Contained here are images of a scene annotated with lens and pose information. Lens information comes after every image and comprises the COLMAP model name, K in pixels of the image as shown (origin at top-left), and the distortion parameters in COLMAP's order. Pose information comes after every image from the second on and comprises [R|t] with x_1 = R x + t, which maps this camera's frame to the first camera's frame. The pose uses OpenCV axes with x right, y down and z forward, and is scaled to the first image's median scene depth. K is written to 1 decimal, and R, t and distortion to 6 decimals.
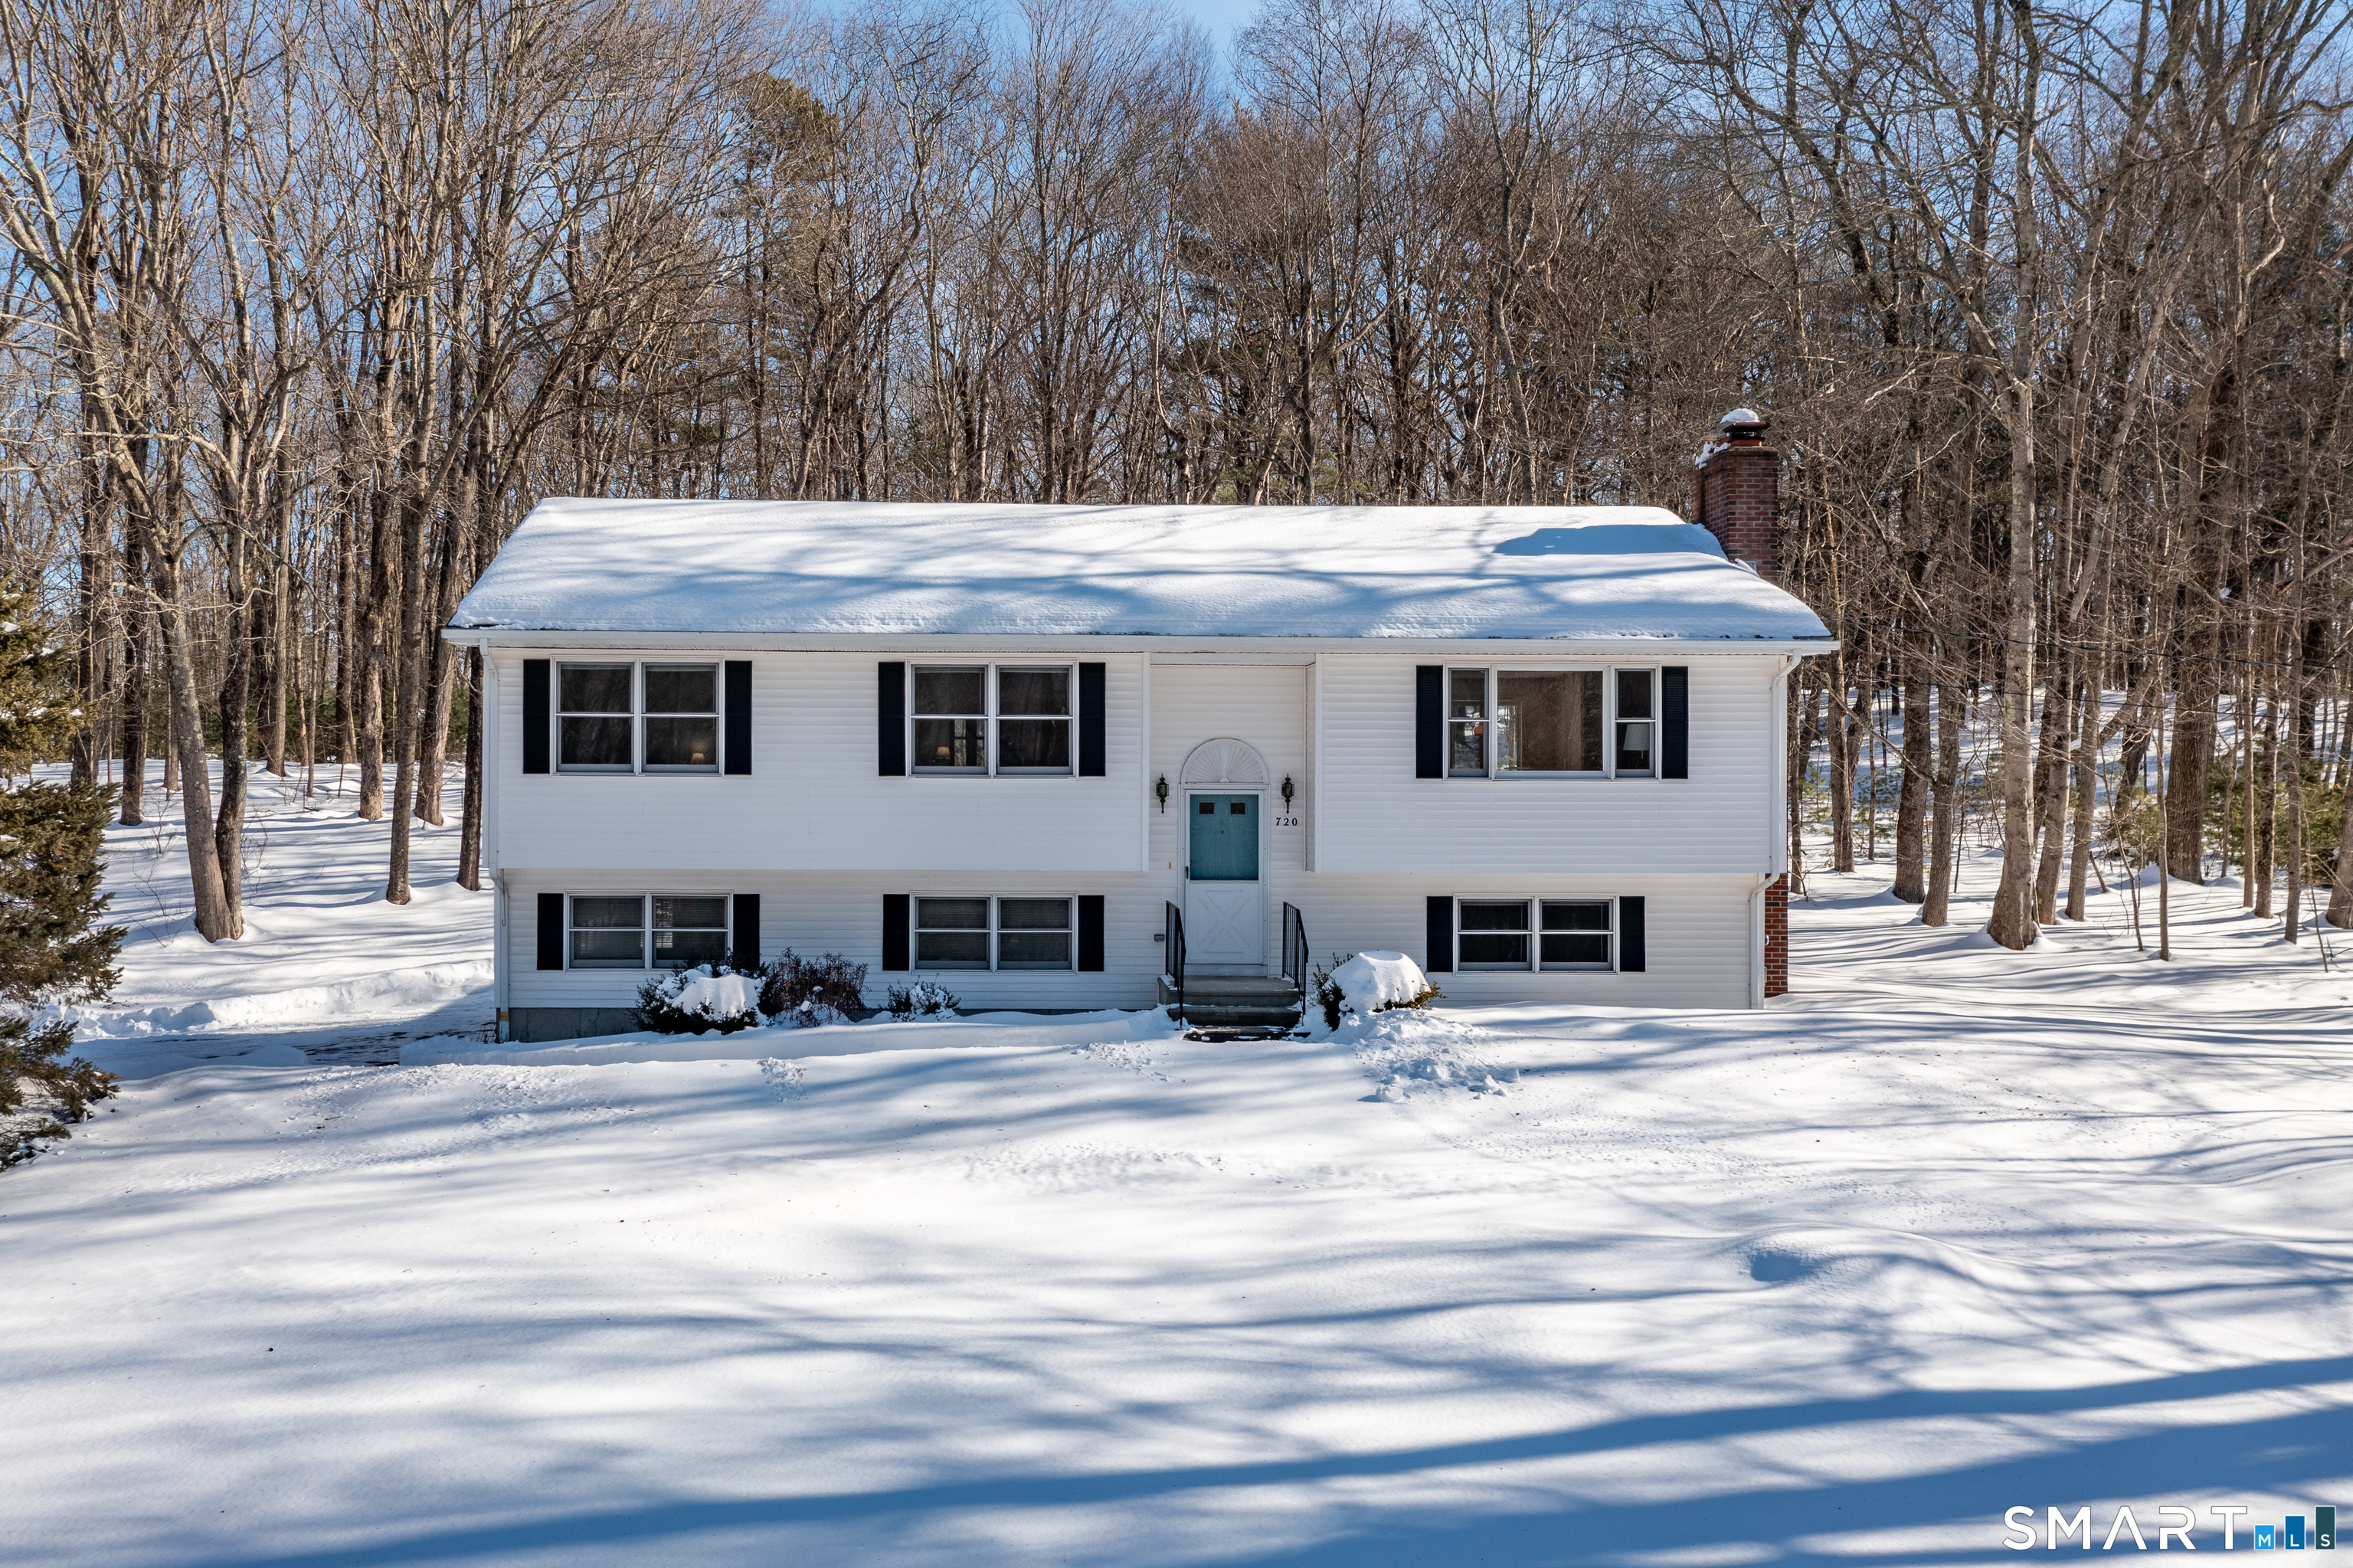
lens RADIAL K [[2025.9, 0, 1056.4], [0, 2025.9, 786.2], [0, 0, 1]] dist [0.005583, 0.000685]
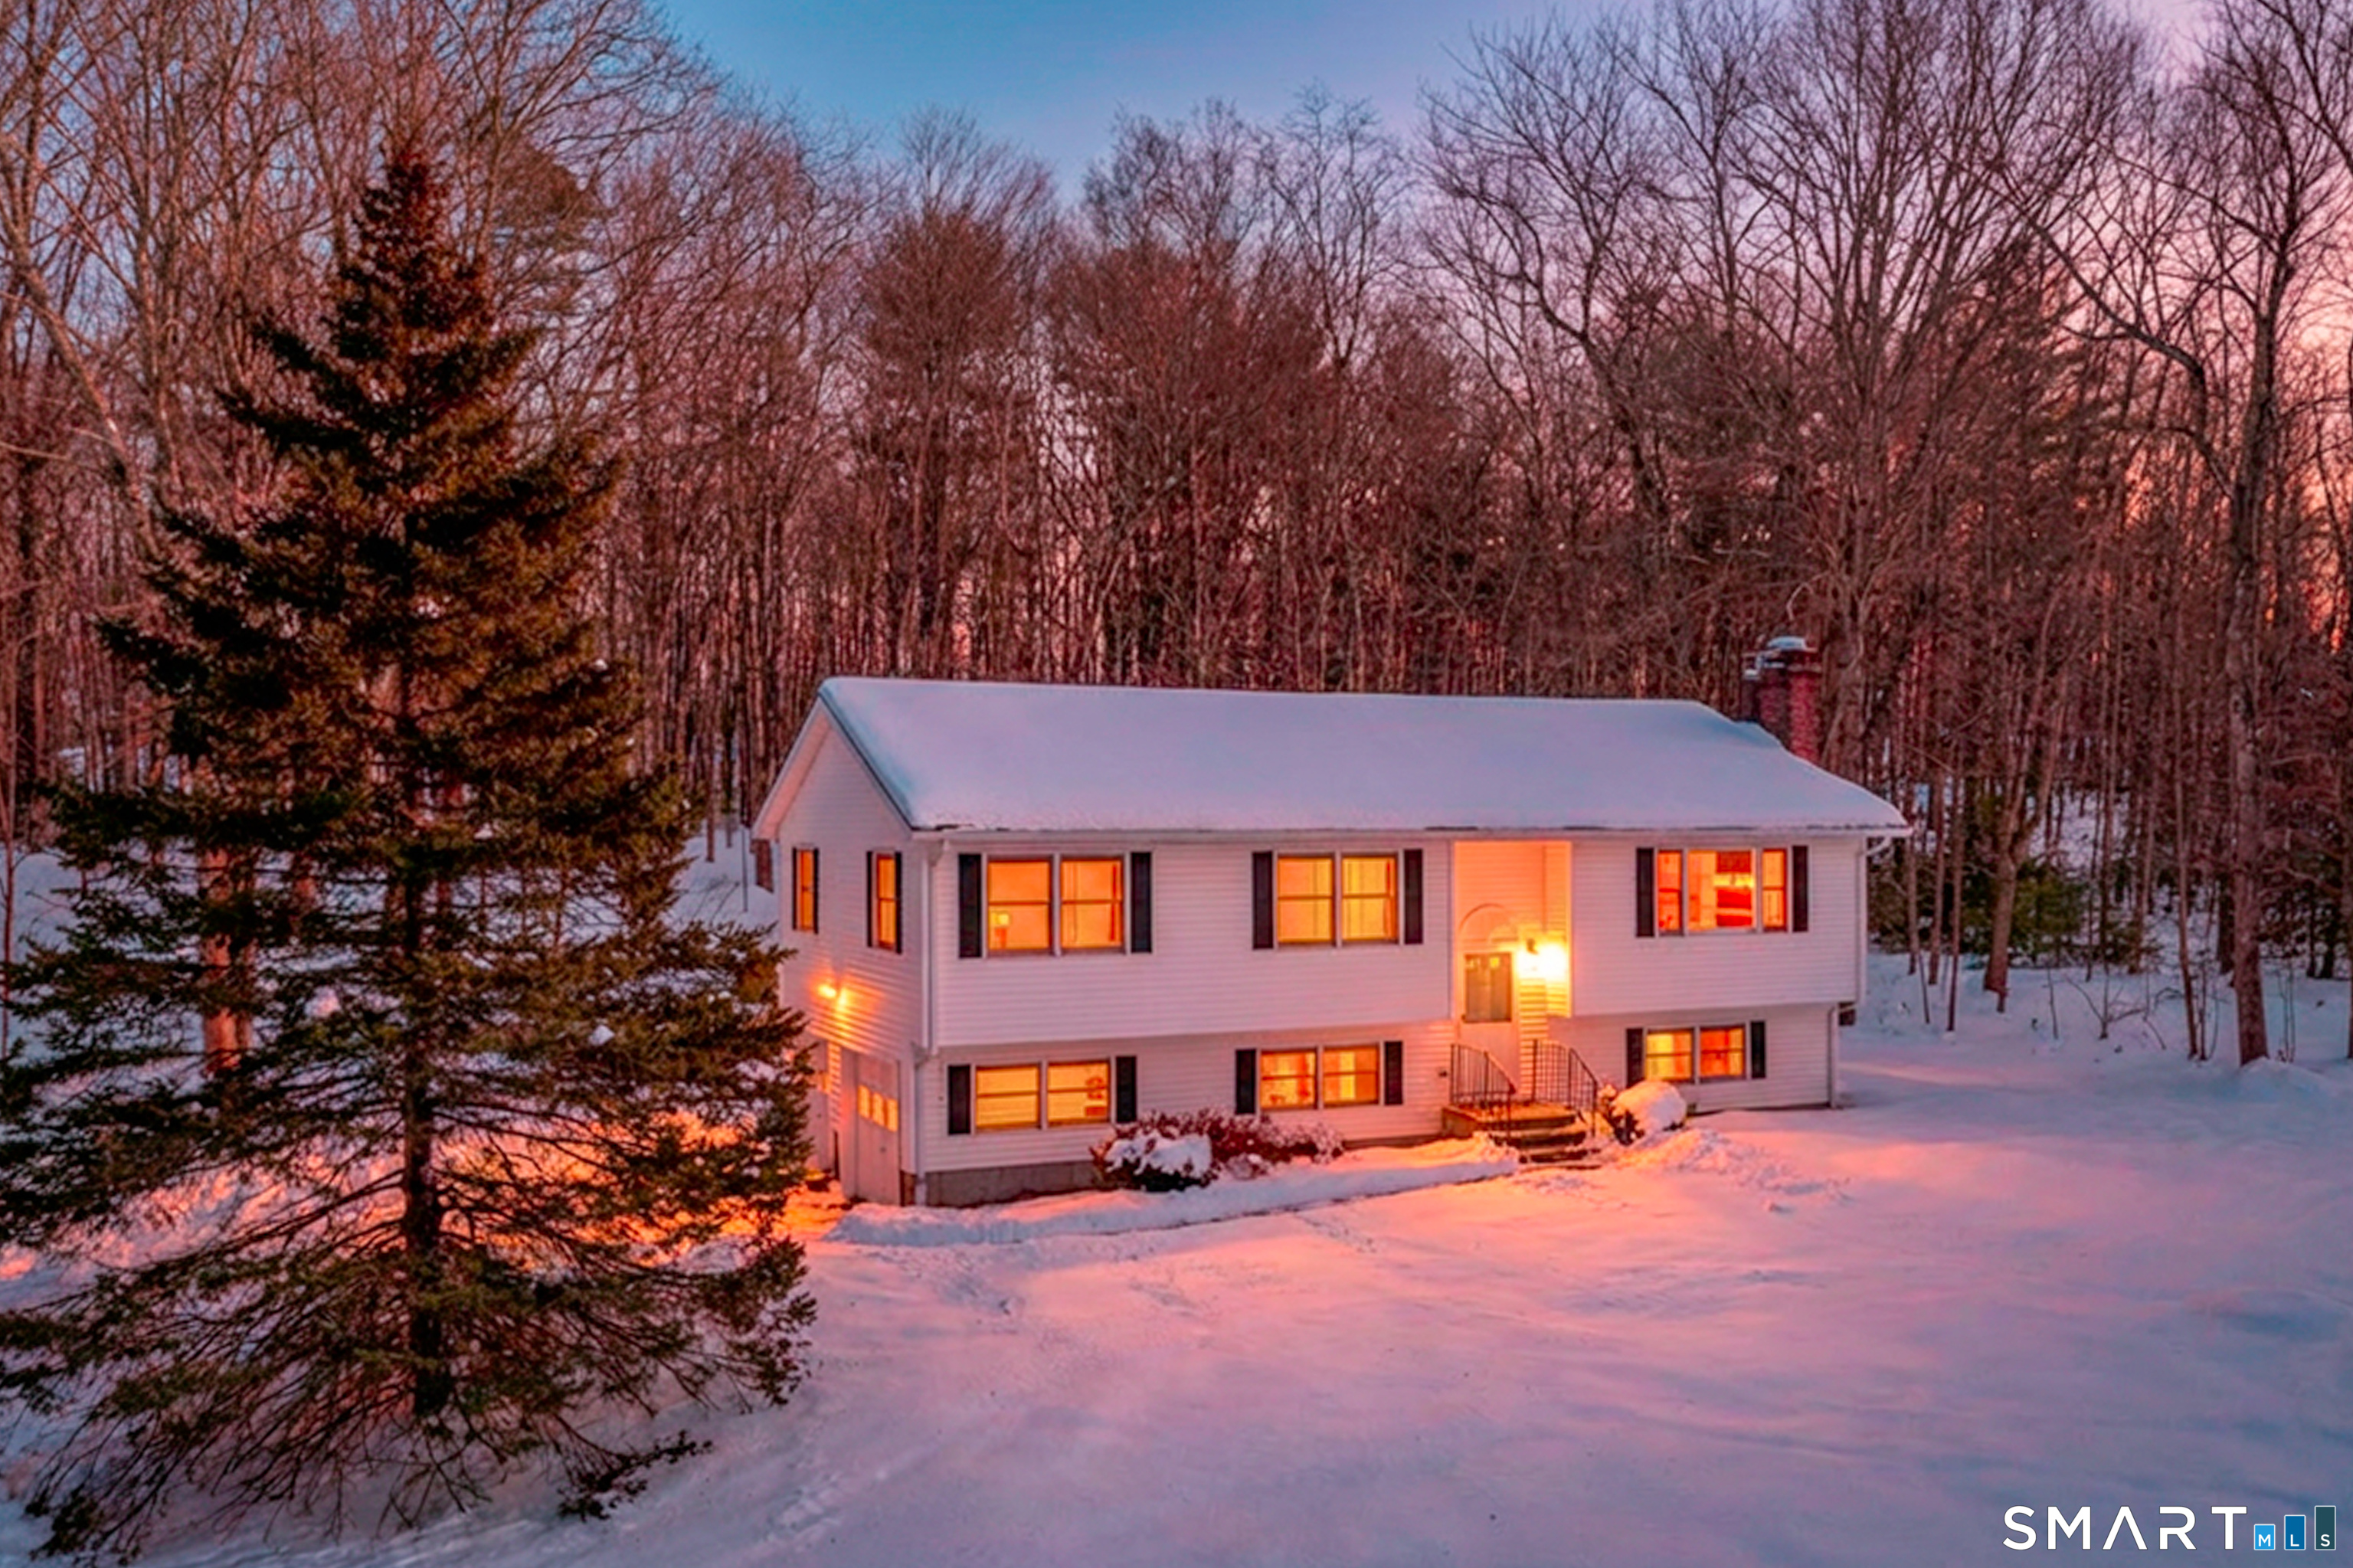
lens RADIAL K [[2036.0, 0, 1176.5], [0, 2036.0, 784.0], [0, 0, 1]] dist [-0.003830, -0.000268]
pose [[0.928244, -0.002307, 0.371964, -0.552945], [0.006573, 0.999926, -0.010203, -0.087141], [-0.371913, 0.011916, 0.928191, -0.063032]]
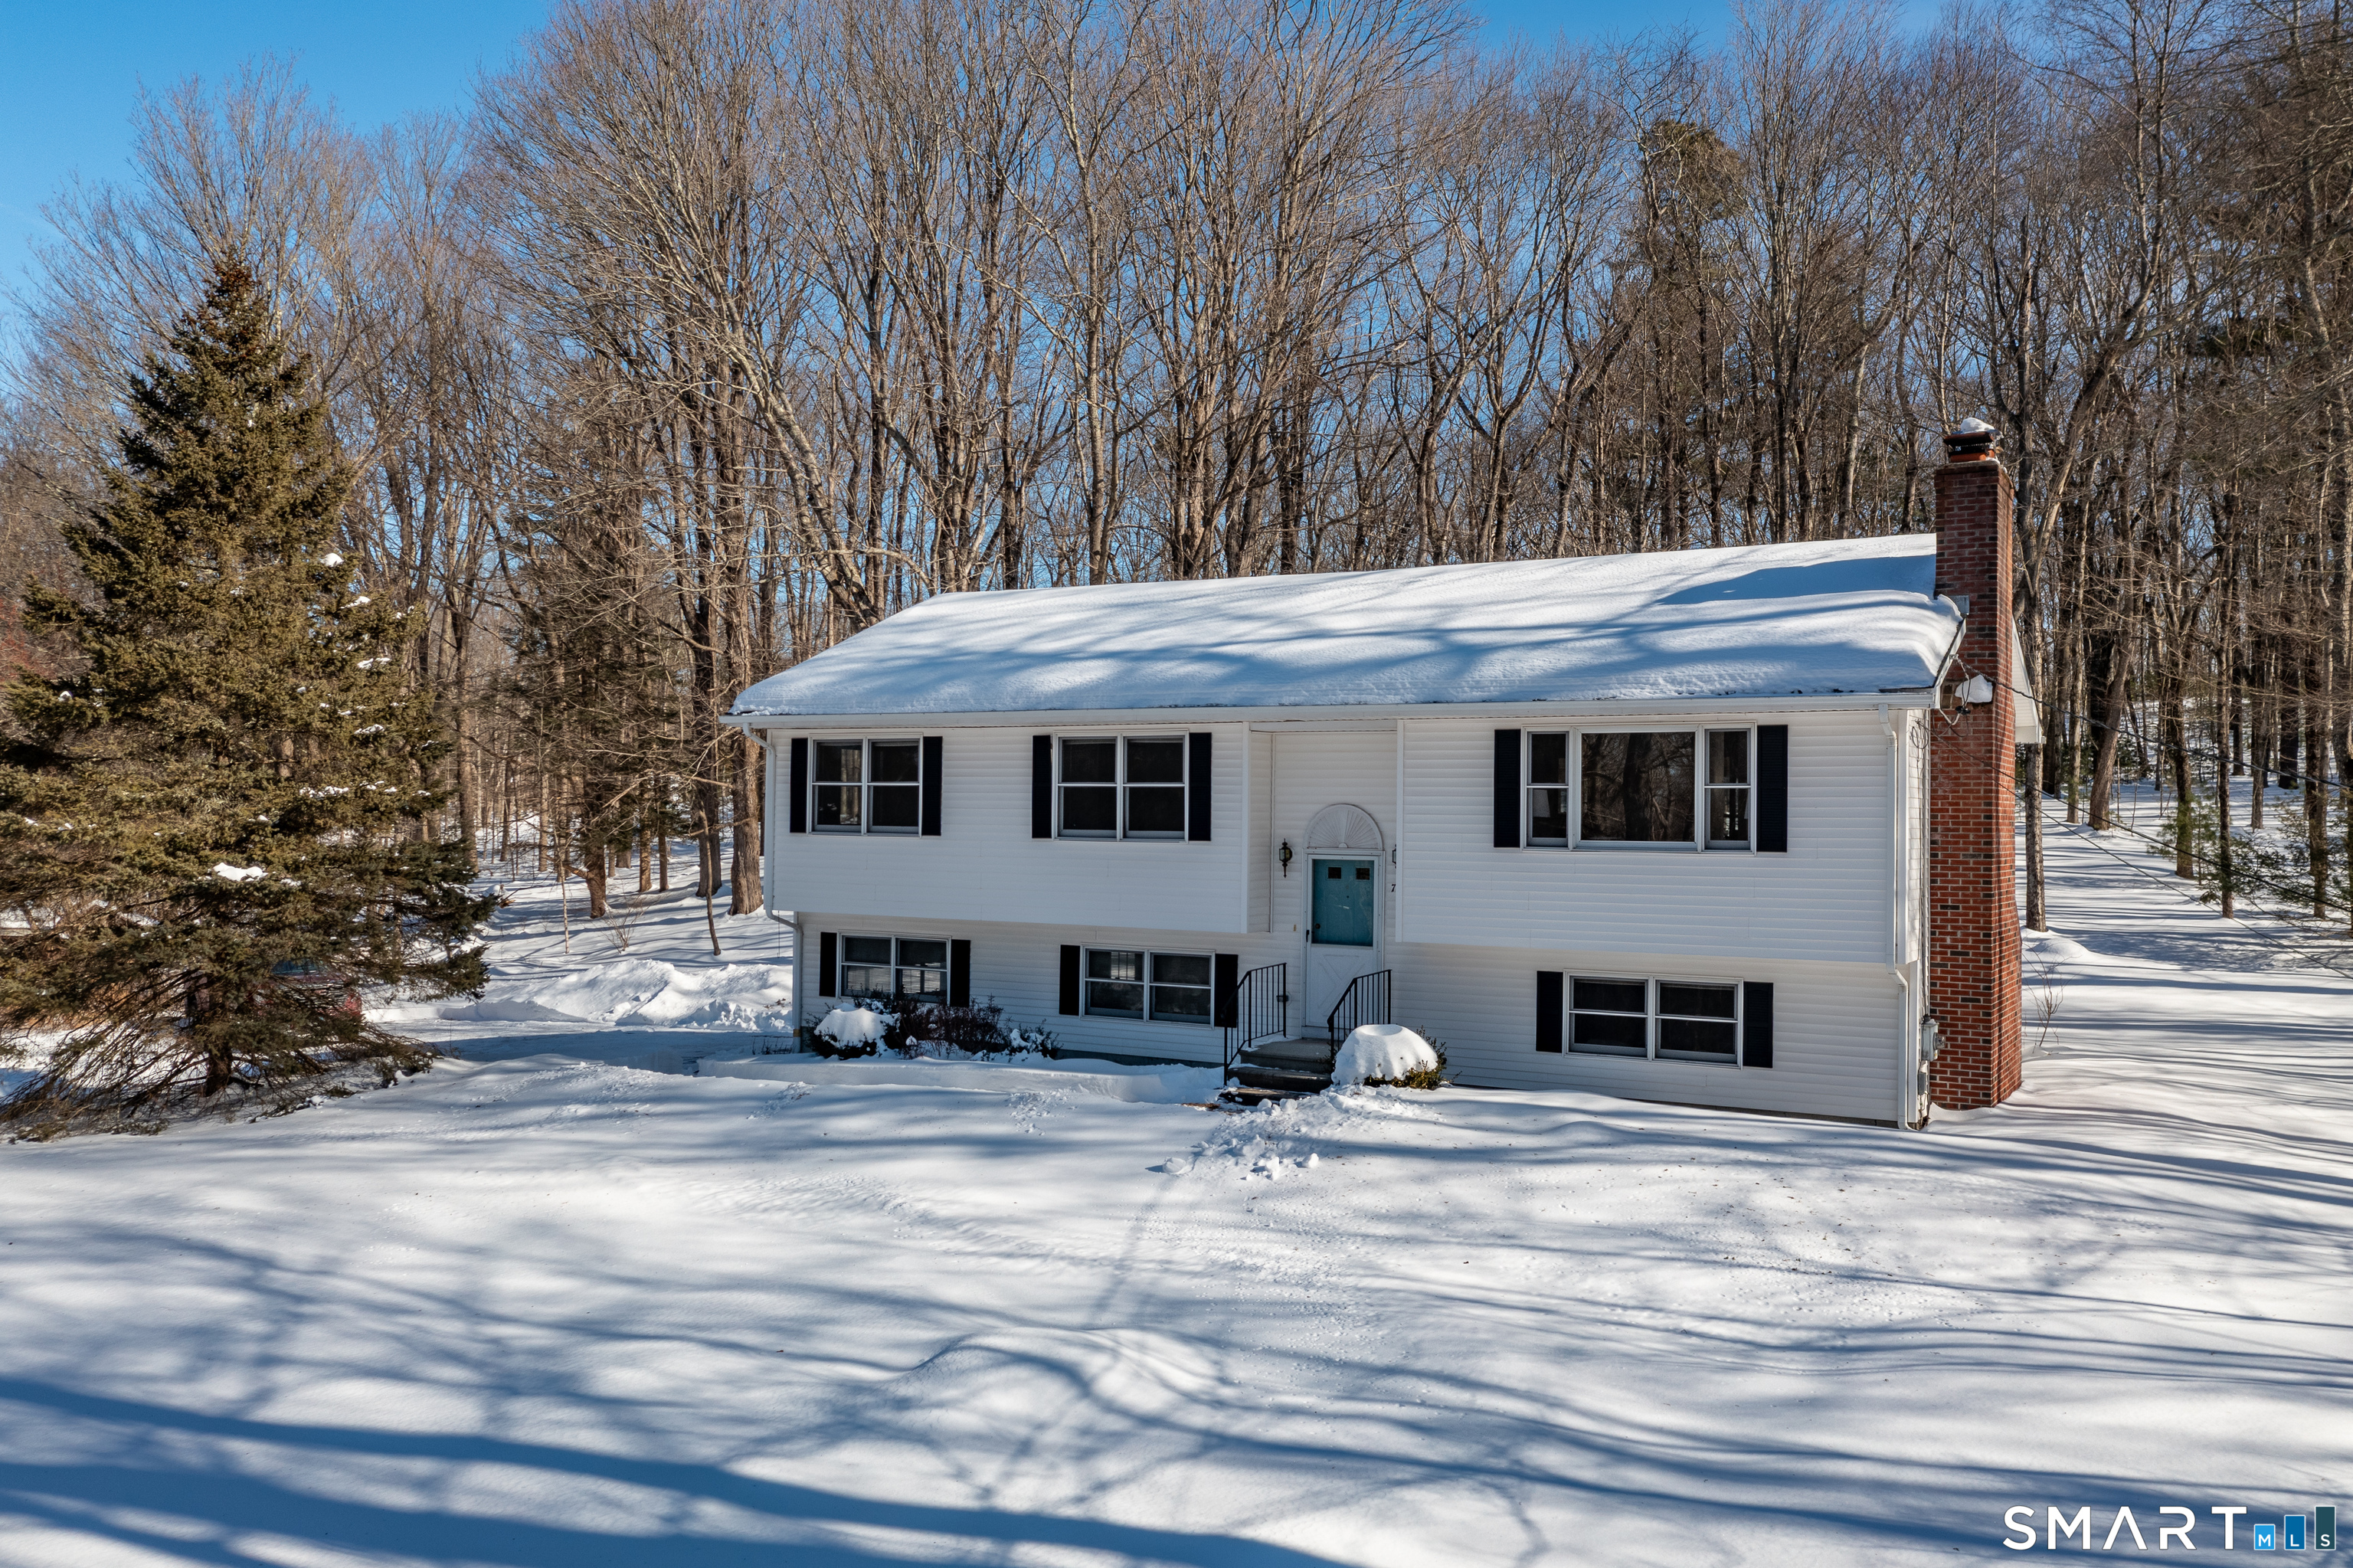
lens RADIAL K [[1900.2, 0, 1159.8], [0, 1900.2, 783.2], [0, 0, 1]] dist [-0.009754, -0.001384]
pose [[0.842688, -0.004112, -0.538386, 0.527352], [-0.013824, 0.999476, -0.029271, -0.005467], [0.538224, 0.032109, 0.842190, 0.154425]]
